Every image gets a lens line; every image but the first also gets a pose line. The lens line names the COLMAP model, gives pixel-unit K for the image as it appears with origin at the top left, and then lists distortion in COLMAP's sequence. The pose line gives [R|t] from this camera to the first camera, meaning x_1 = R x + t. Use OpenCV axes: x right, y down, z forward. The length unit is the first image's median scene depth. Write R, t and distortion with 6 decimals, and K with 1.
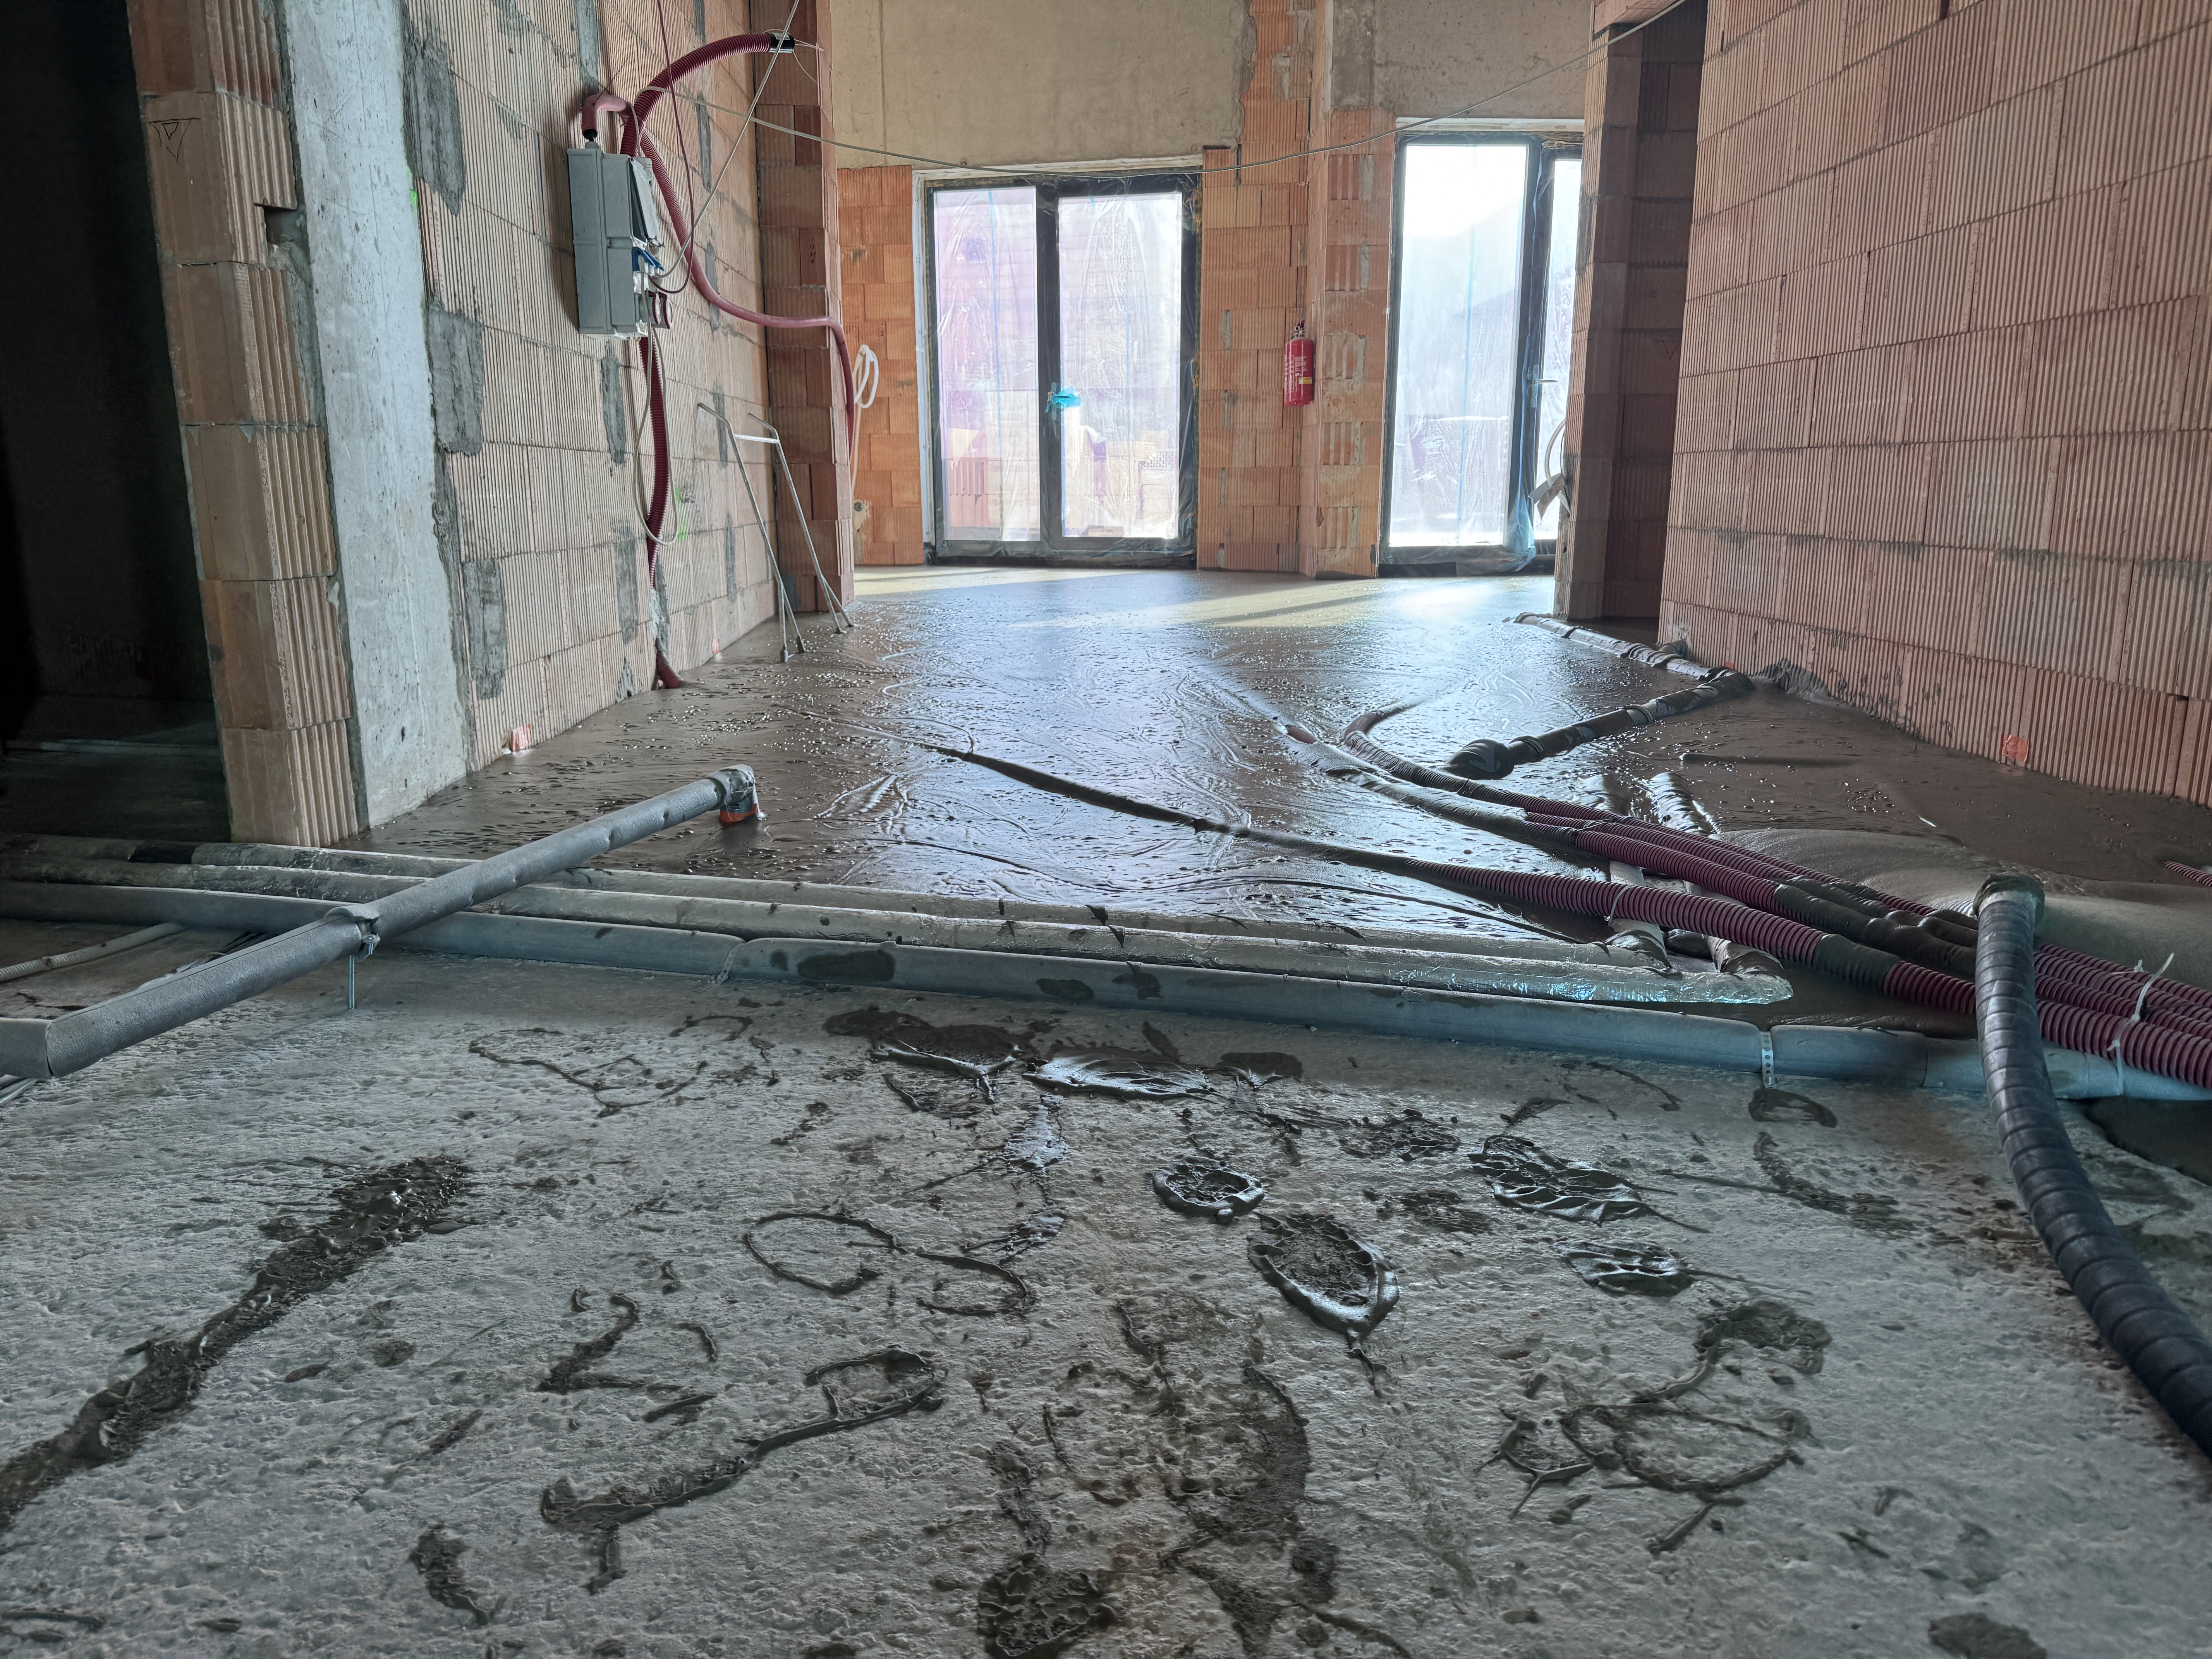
lens RADIAL K [[1583.7, 0, 1070.1], [0, 1583.7, 824.8], [0, 0, 1]] dist [0.029858, -0.028072]
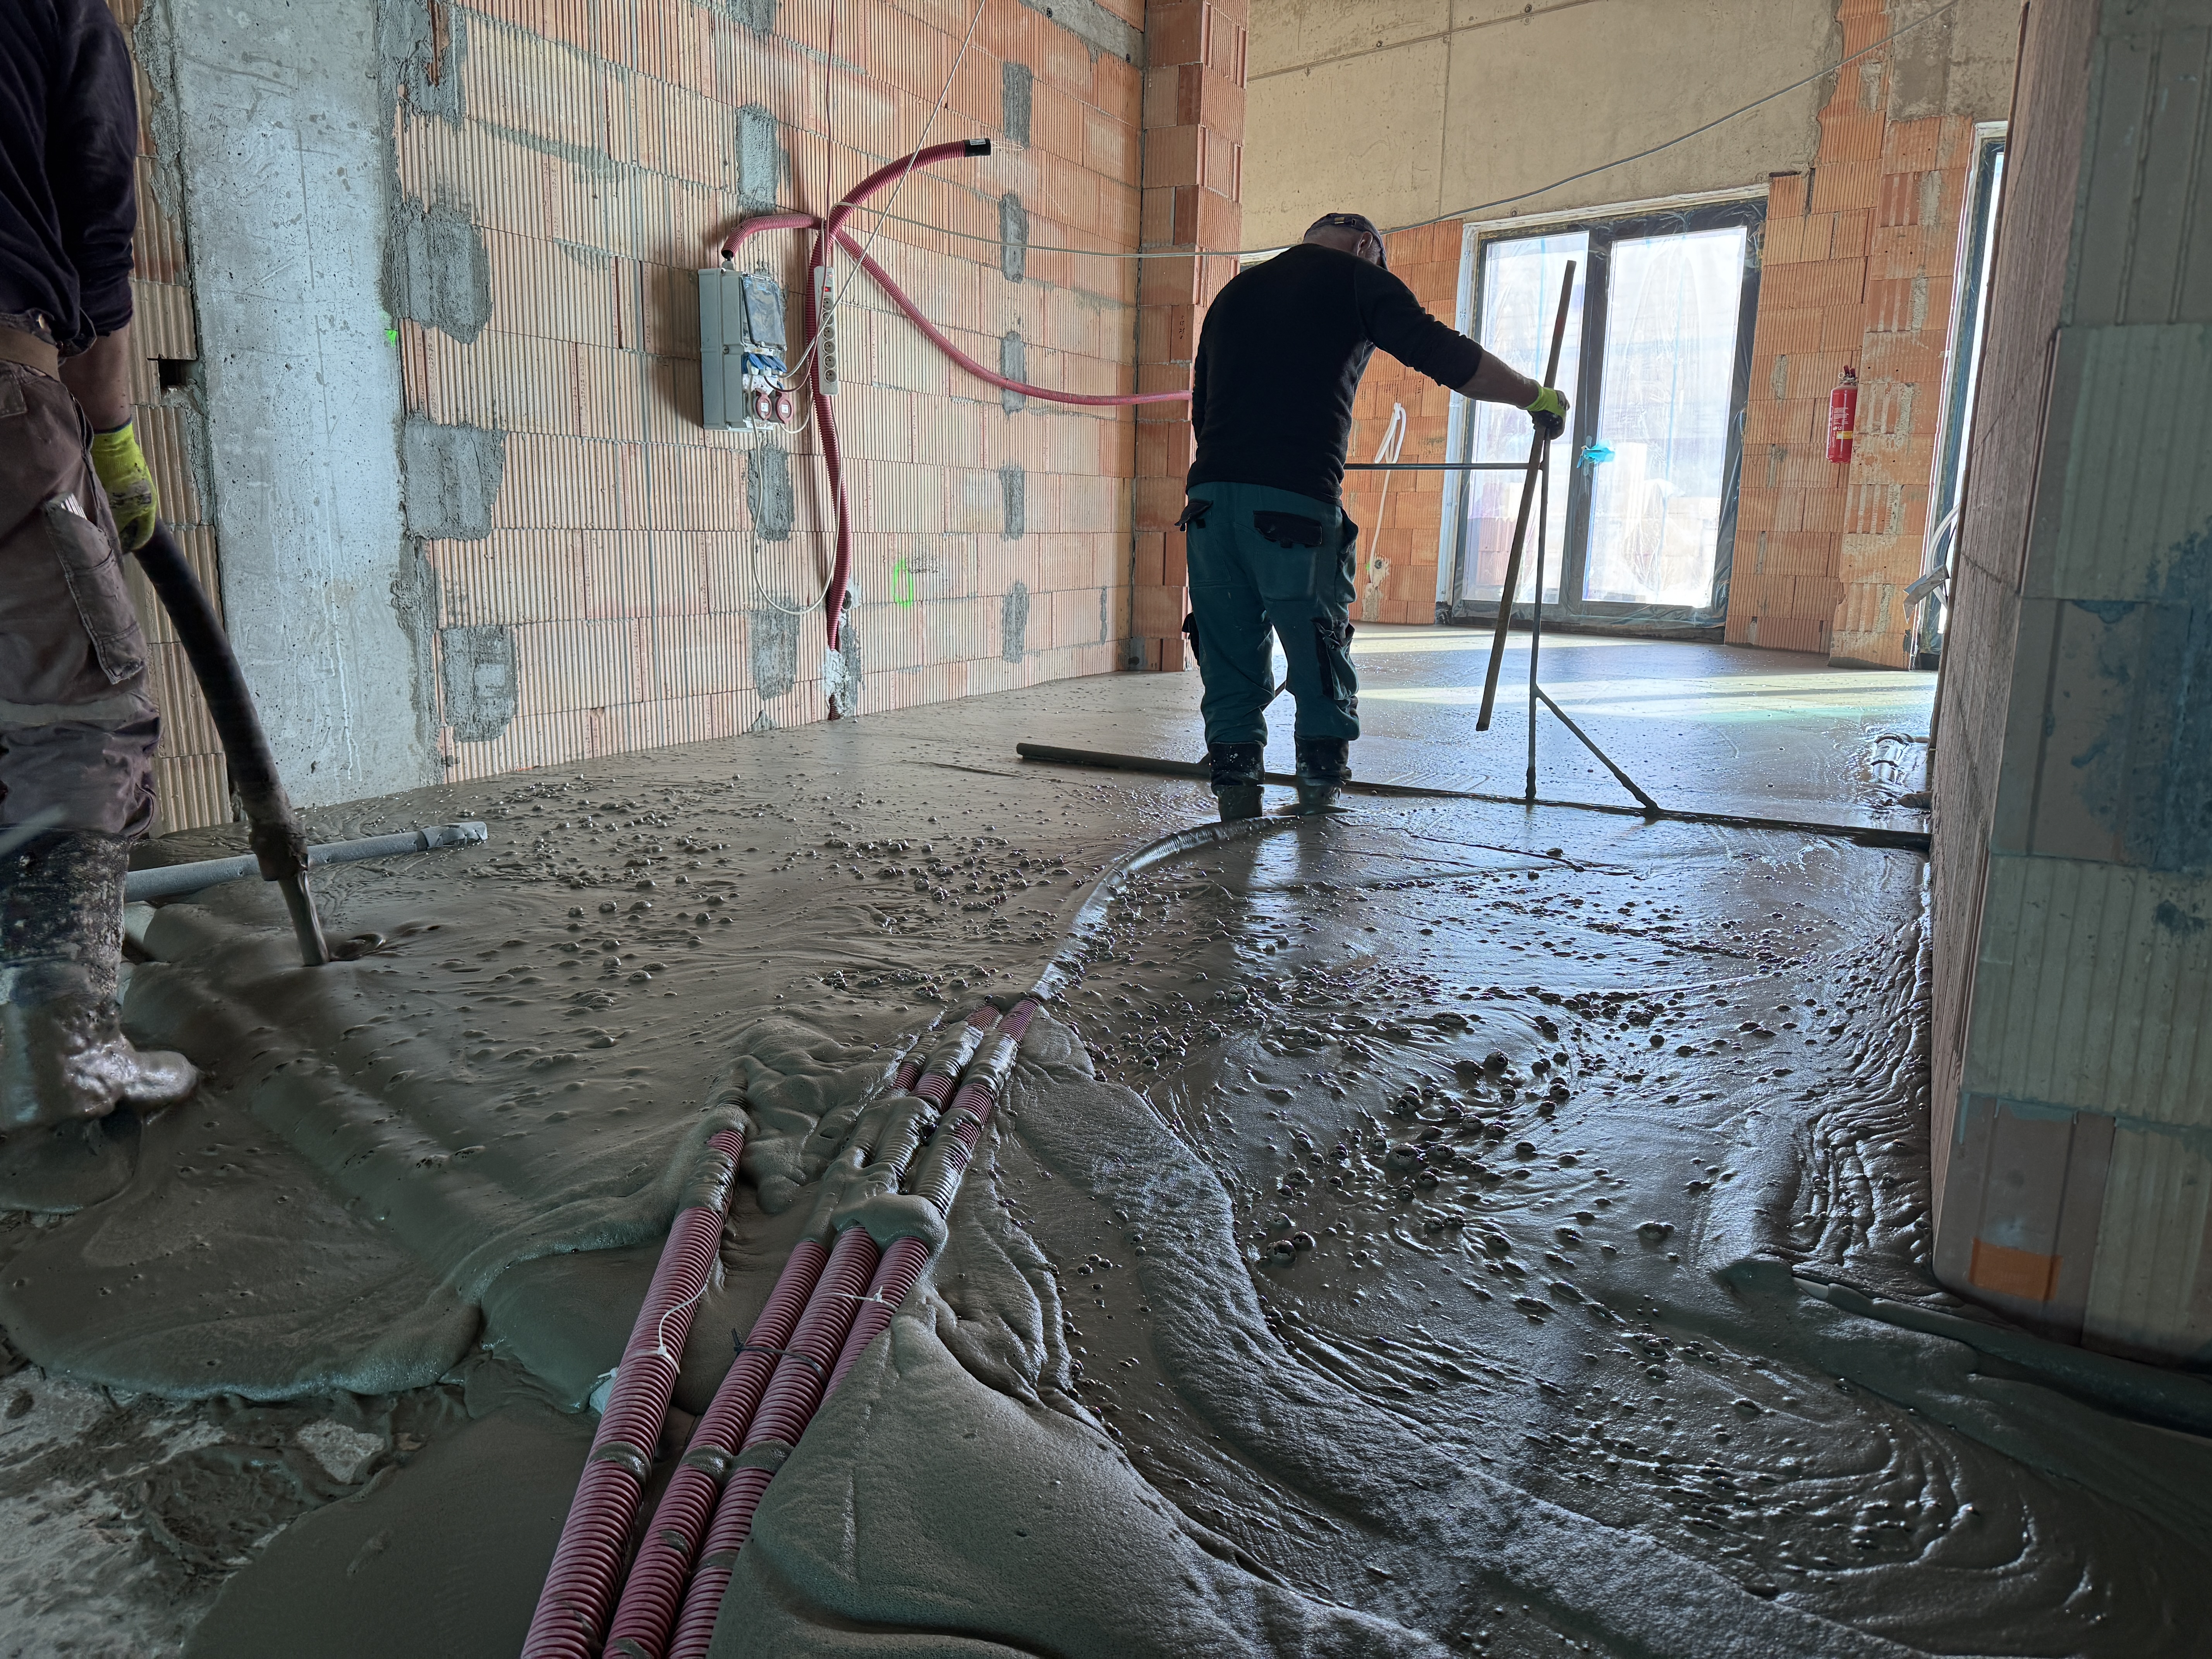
lens RADIAL K [[1544.3, 0, 1104.6], [0, 1544.3, 832.7], [0, 0, 1]] dist [0.106185, -0.158073]
pose [[0.877836, 0.110809, -0.465967, 0.501202], [-0.117217, 0.992988, 0.015311, -0.070315], [0.464396, 0.041178, 0.884670, 0.147980]]
